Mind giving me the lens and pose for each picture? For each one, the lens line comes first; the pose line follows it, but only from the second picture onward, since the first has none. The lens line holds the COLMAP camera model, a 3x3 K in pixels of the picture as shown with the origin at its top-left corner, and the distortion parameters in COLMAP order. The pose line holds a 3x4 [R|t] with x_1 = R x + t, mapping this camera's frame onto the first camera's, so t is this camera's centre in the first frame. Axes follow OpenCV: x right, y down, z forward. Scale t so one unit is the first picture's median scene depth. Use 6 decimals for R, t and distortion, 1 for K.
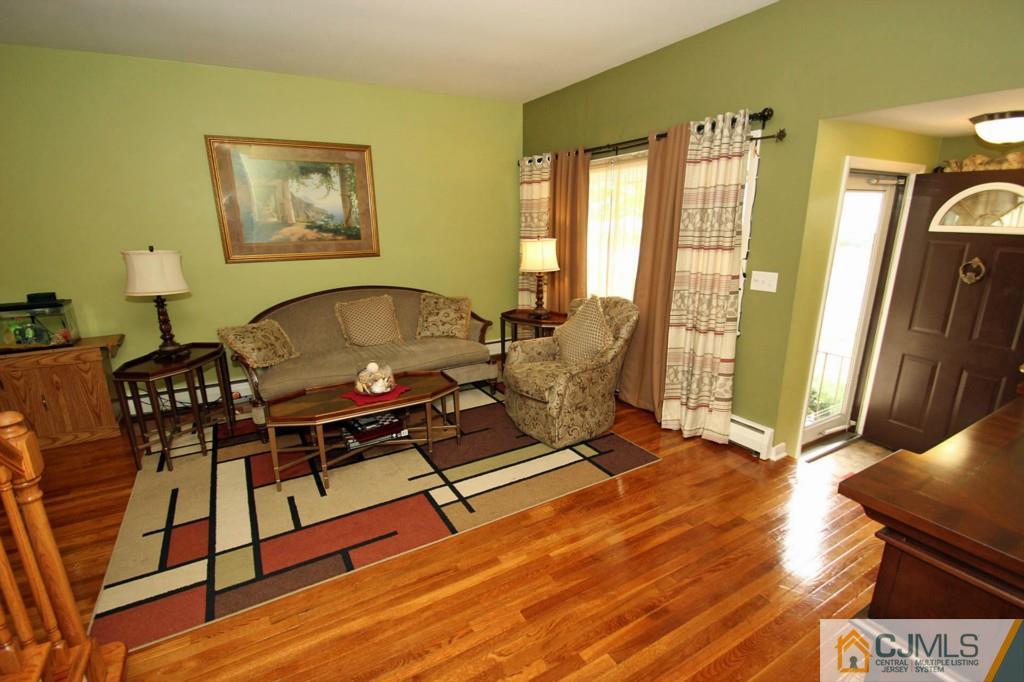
lens RADIAL K [[474.9, 0, 511.4], [0, 474.9, 348.4], [0, 0, 1]] dist [0.019583, -0.020066]
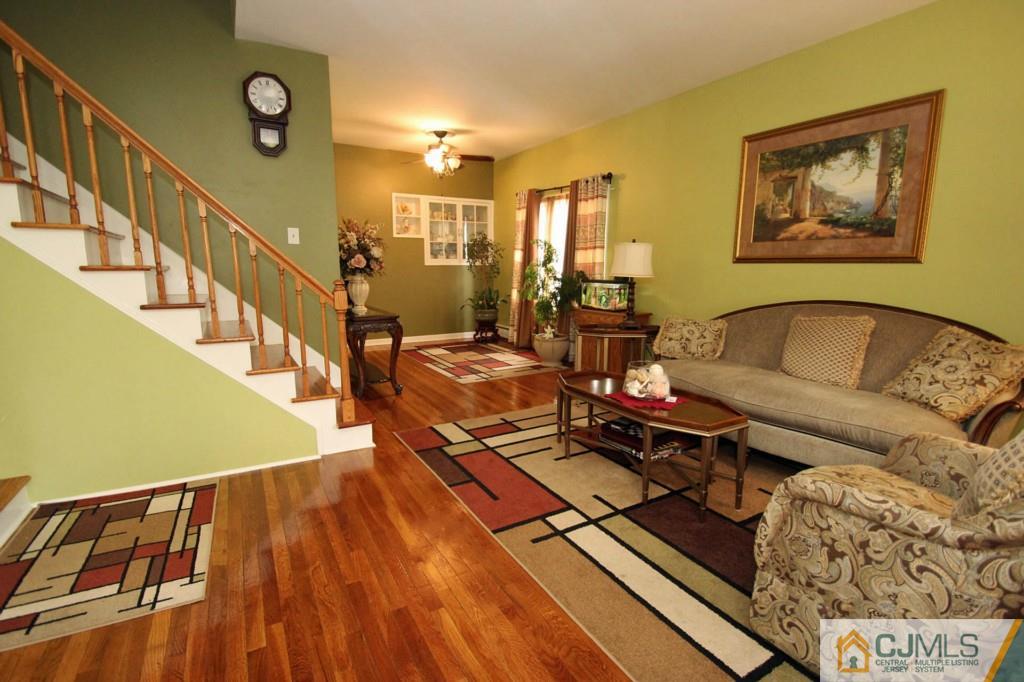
lens RADIAL K [[474.9, 0, 511.4], [0, 474.9, 348.4], [0, 0, 1]] dist [0.019583, -0.020066]
pose [[0.003436, 0.186095, -0.982526, 0.476059], [-0.268518, 0.946619, 0.178355, -0.069928], [0.963269, 0.263213, 0.053223, 0.623141]]
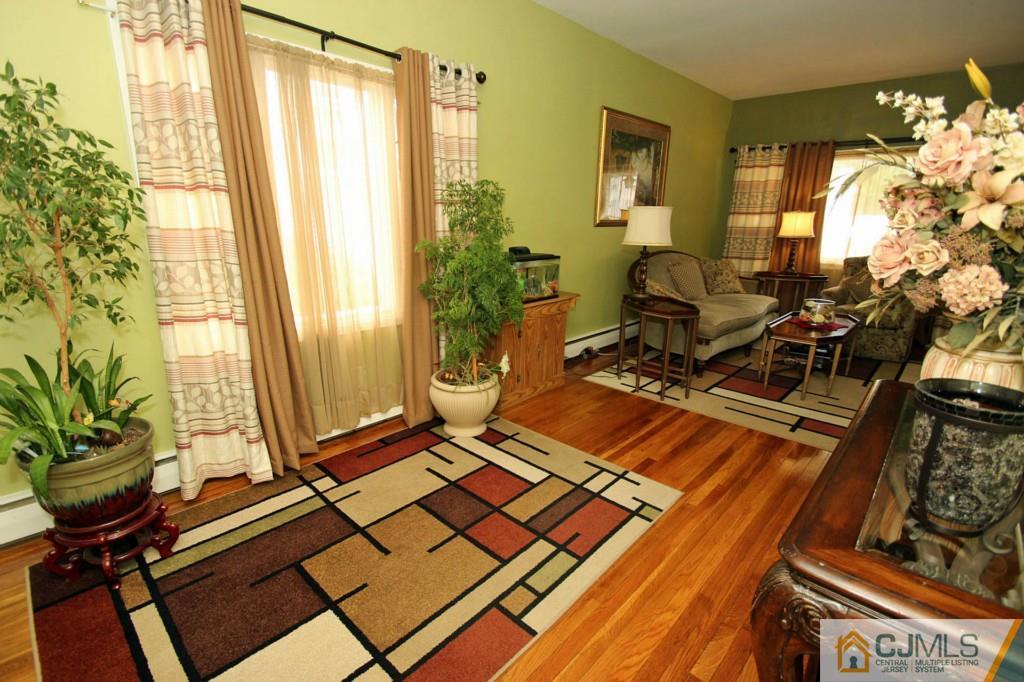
lens RADIAL K [[474.9, 0, 511.4], [0, 474.9, 348.4], [0, 0, 1]] dist [0.019583, -0.020066]
pose [[0.957678, -0.055462, 0.282448, -1.257140], [0.054013, 0.998457, 0.012919, 0.086132], [-0.282729, 0.002884, 0.959195, 0.017766]]
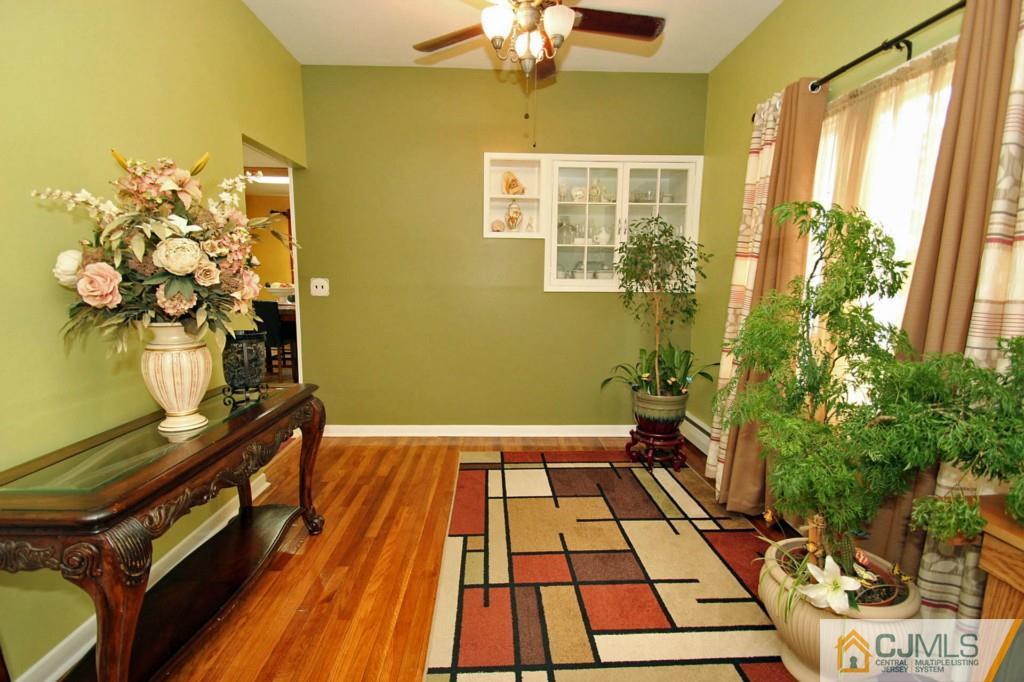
lens RADIAL K [[474.9, 0, 511.4], [0, 474.9, 348.4], [0, 0, 1]] dist [0.019583, -0.020066]
pose [[-0.474467, 0.126210, -0.871178, -0.624610], [-0.238792, 0.934105, 0.265379, -0.086516], [0.847266, 0.333944, -0.413064, 0.690802]]
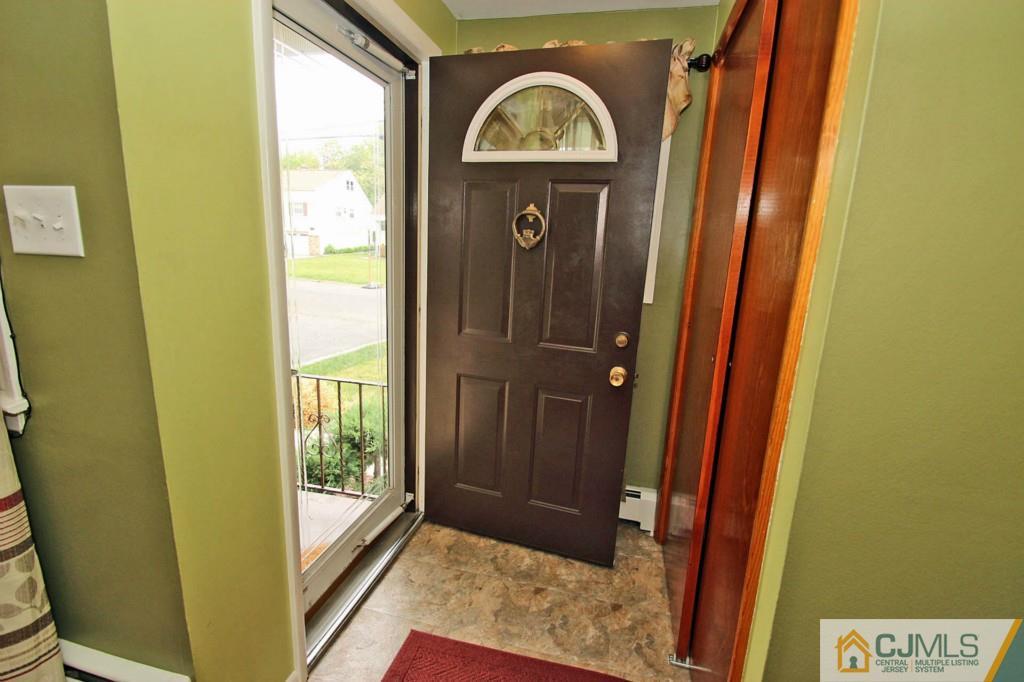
lens RADIAL K [[480.9, 0, 512.0], [0, 480.9, 346.7], [0, 0, 1]] dist [0.016044, -0.021468]
pose [[0.688898, -0.114213, 0.715803, 0.435495], [0.142961, 0.989520, 0.020299, -0.026202], [-0.710620, 0.088348, 0.698007, 0.520754]]
